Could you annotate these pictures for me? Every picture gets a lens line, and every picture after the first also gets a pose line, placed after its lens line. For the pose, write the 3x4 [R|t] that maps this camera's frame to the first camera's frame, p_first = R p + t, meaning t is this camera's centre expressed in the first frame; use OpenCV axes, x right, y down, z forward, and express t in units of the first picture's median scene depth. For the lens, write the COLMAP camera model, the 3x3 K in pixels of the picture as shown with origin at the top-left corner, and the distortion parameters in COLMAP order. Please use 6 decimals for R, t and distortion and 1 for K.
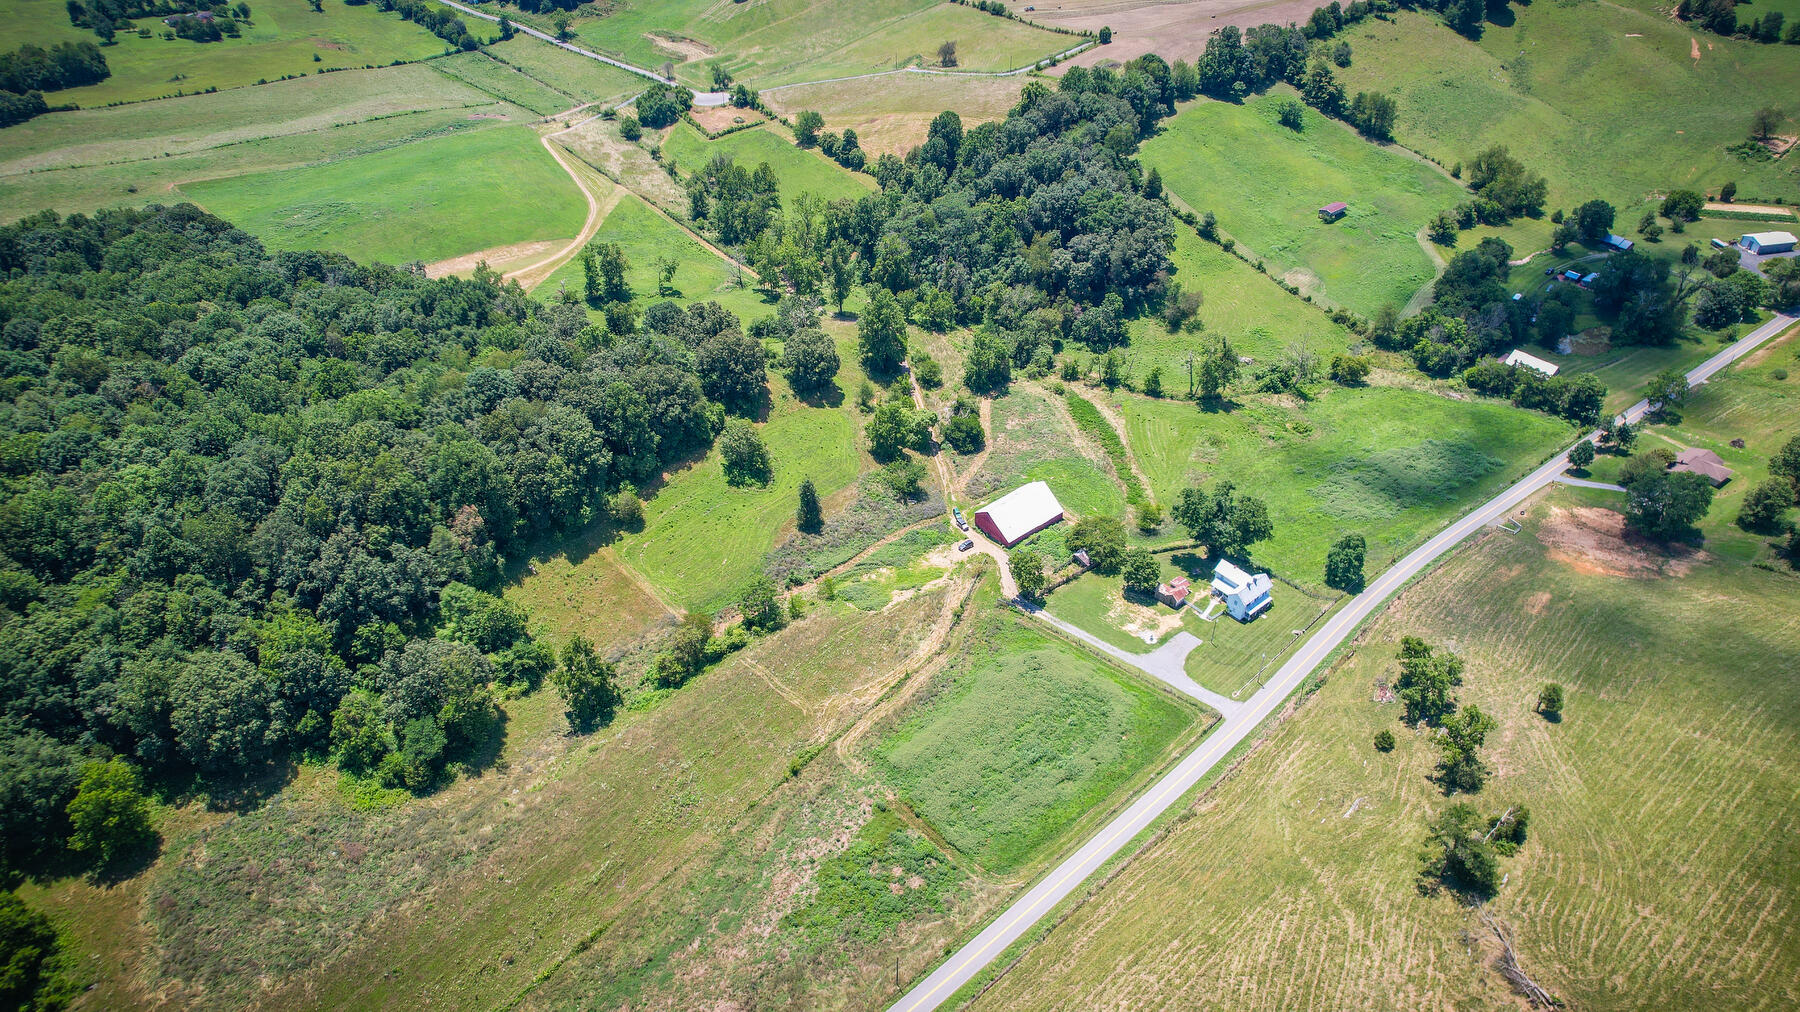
lens RADIAL K [[1152.1, 0, 900.3], [0, 1152.1, 507.1], [0, 0, 1]] dist [-0.073213, 0.069755]
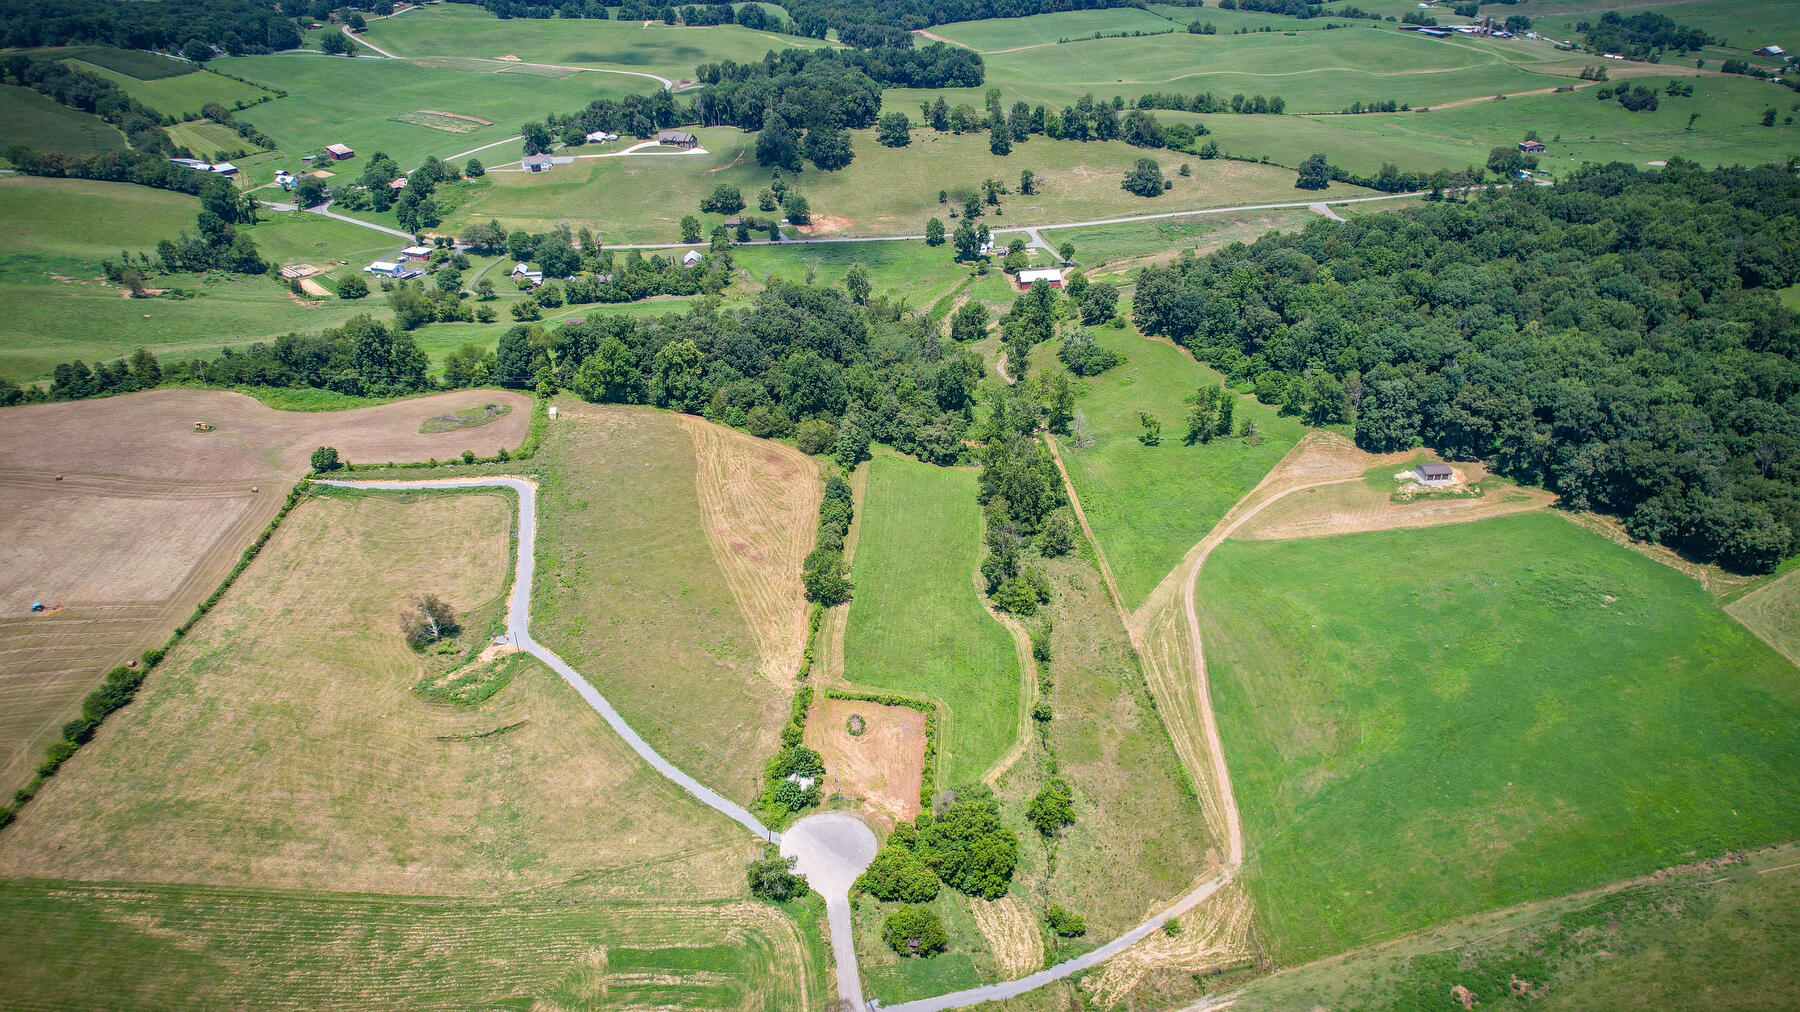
lens RADIAL K [[1152.1, 0, 898.3], [0, 1152.1, 507.4], [0, 0, 1]] dist [-0.073213, 0.069755]
pose [[-0.845039, -0.252677, 0.471236, -0.745456], [0.331683, 0.443549, 0.832617, -1.599038], [-0.419399, 0.859895, -0.291007, 2.107405]]
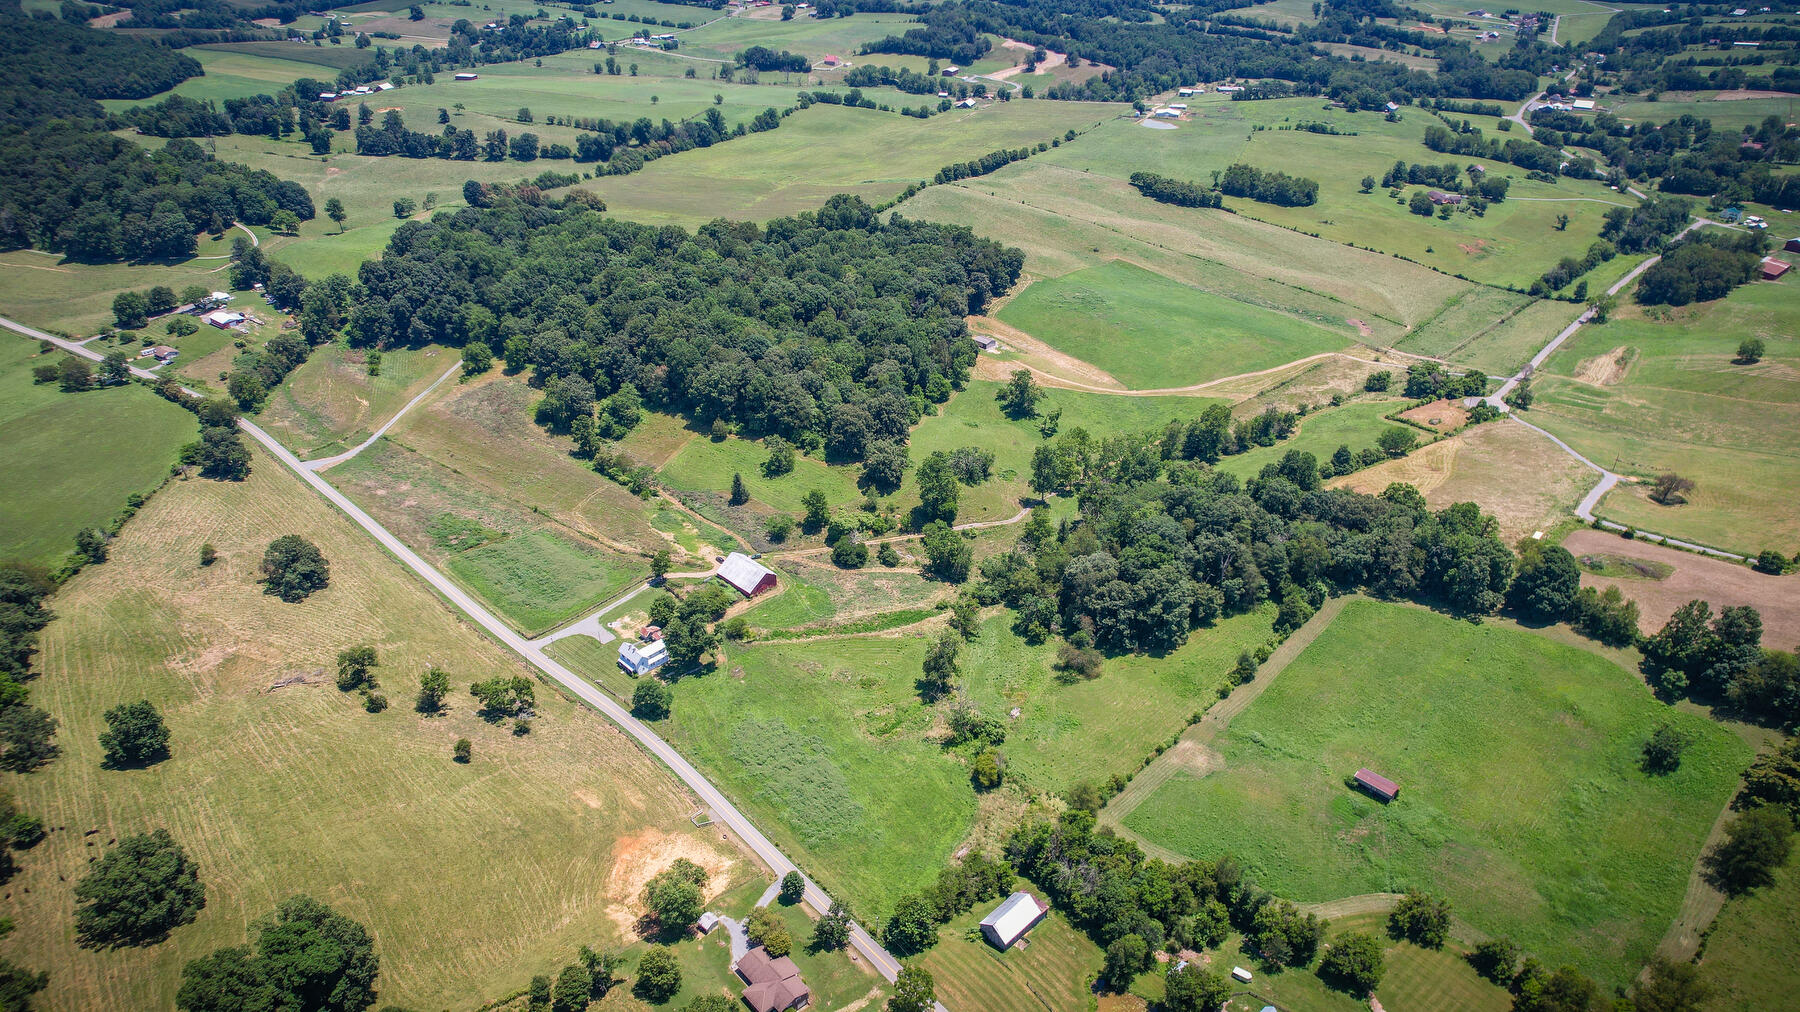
lens RADIAL K [[1152.1, 0, 900.4], [0, 1152.1, 500.5], [0, 0, 1]] dist [-0.073213, 0.069755]
pose [[0.088200, 0.505921, -0.858059, 1.378751], [-0.599112, 0.715133, 0.360068, -0.731260], [0.795792, 0.482316, 0.366178, 0.615958]]
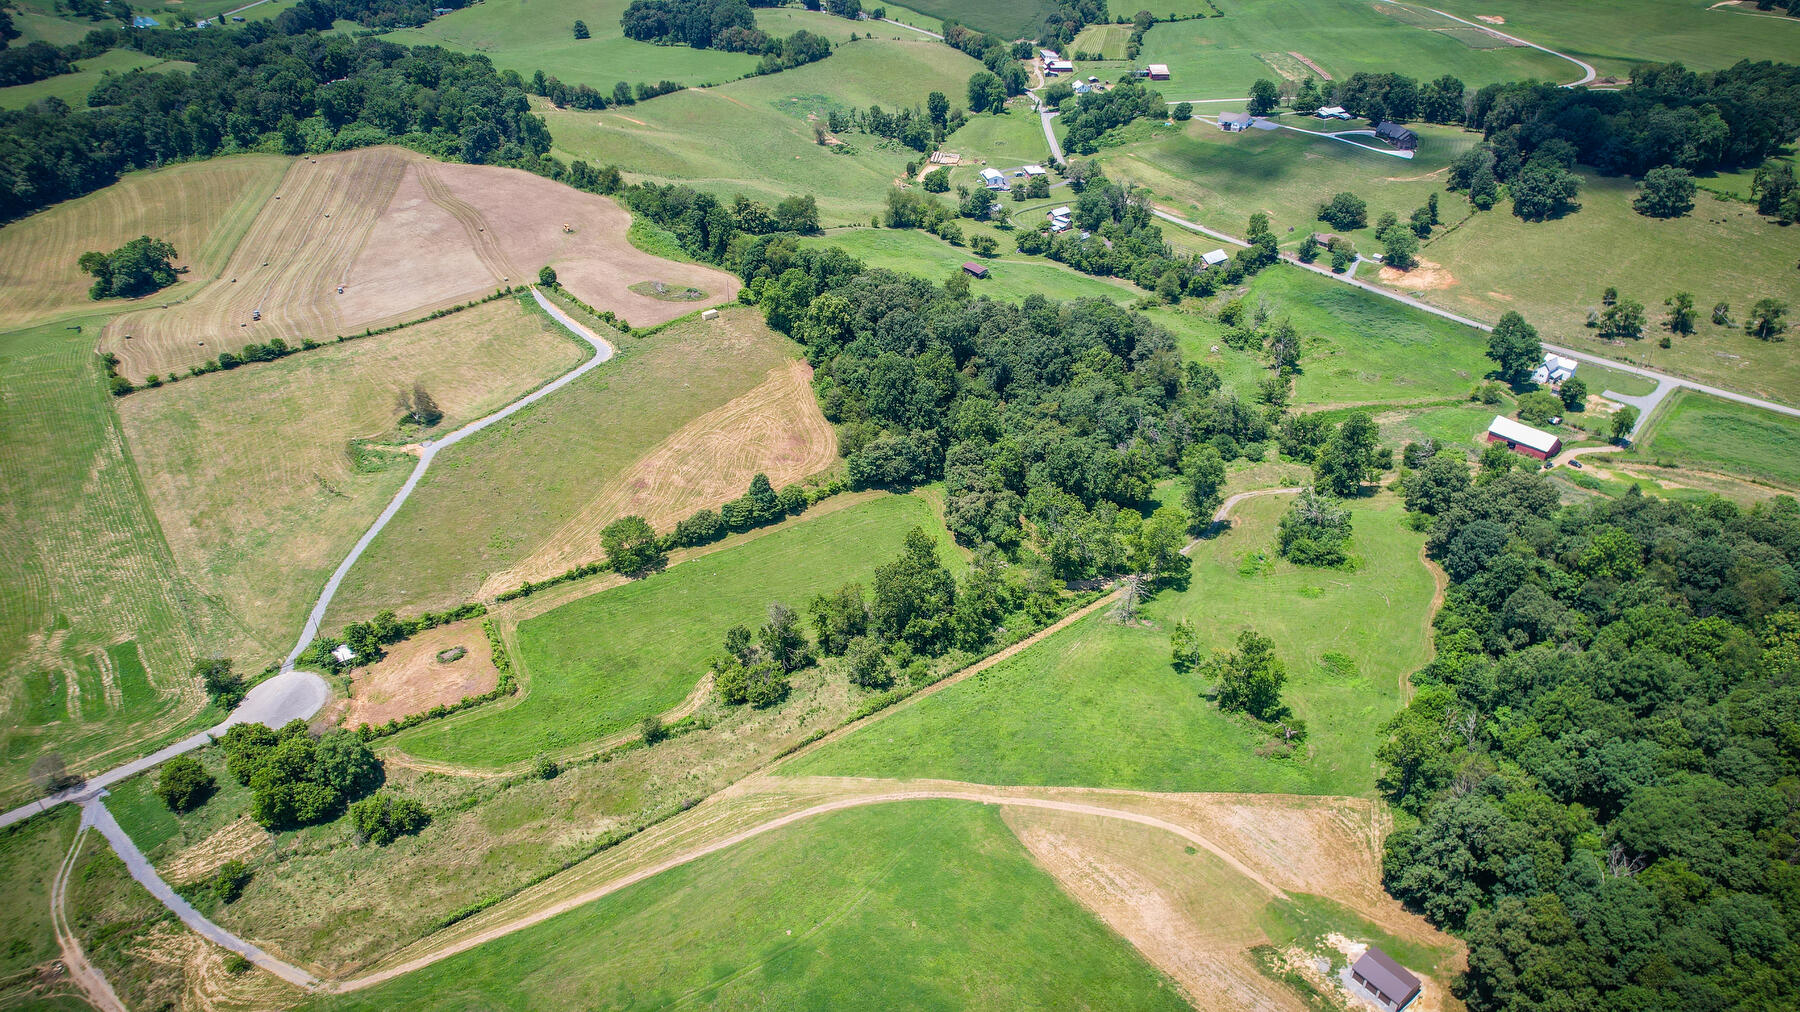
lens RADIAL K [[1152.1, 0, 898.4], [0, 1152.1, 502.7], [0, 0, 1]] dist [-0.073213, 0.069755]
pose [[0.011634, -0.522344, 0.852655, -1.096684], [0.605110, 0.682532, 0.409869, -0.951847], [-0.796057, 0.511182, 0.324016, 1.255214]]
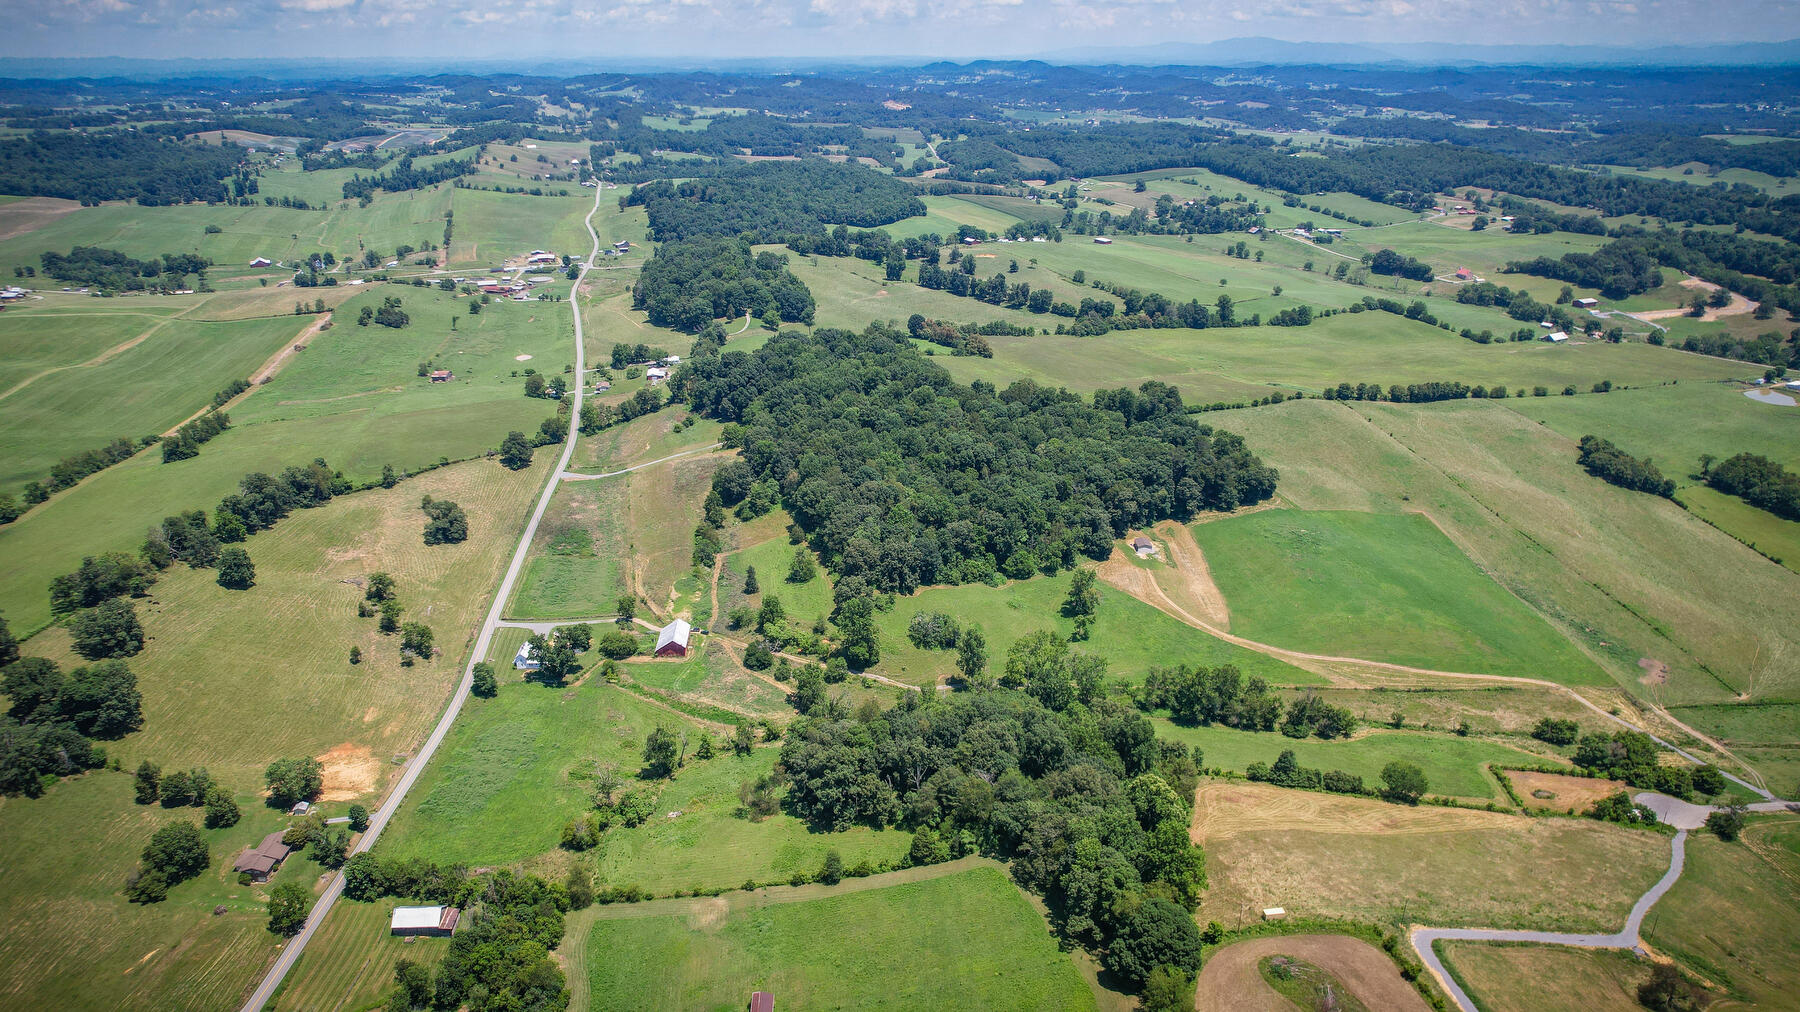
lens RADIAL K [[1152.1, 0, 905.2], [0, 1152.1, 498.2], [0, 0, 1]] dist [-0.073213, 0.069755]
pose [[-0.597881, 0.301287, -0.742809, 1.144206], [-0.479543, 0.608120, 0.632636, -1.417418], [0.642322, 0.734450, -0.219103, 1.514825]]
